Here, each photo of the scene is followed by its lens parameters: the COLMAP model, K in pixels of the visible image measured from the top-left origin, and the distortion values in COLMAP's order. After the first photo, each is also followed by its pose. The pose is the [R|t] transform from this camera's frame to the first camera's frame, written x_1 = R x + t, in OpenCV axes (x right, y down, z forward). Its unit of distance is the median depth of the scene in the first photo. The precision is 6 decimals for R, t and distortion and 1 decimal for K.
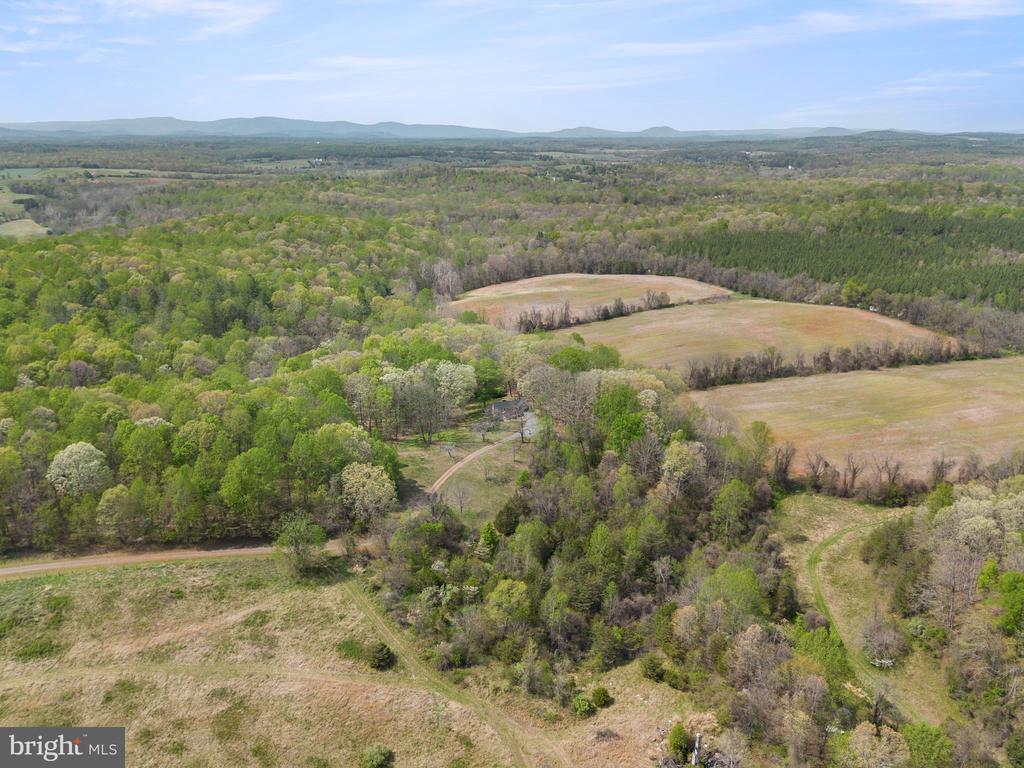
lens RADIAL K [[700.4, 0, 512.0], [0, 700.4, 384.0], [0, 0, 1]] dist [0.053218, -0.045978]
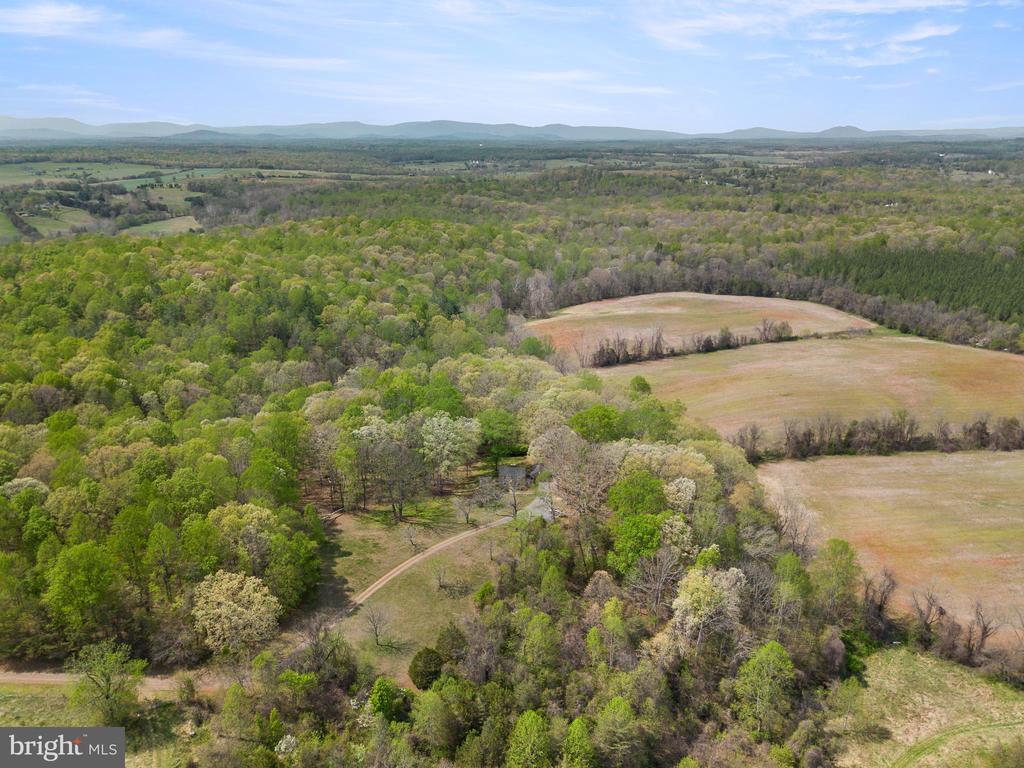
lens RADIAL K [[700.4, 0, 512.0], [0, 700.4, 384.0], [0, 0, 1]] dist [0.053218, -0.045978]
pose [[0.976745, 0.070159, -0.202601, 0.065499], [-0.070665, 0.997489, 0.004746, -0.033884], [0.202425, 0.009681, 0.979250, 0.095226]]
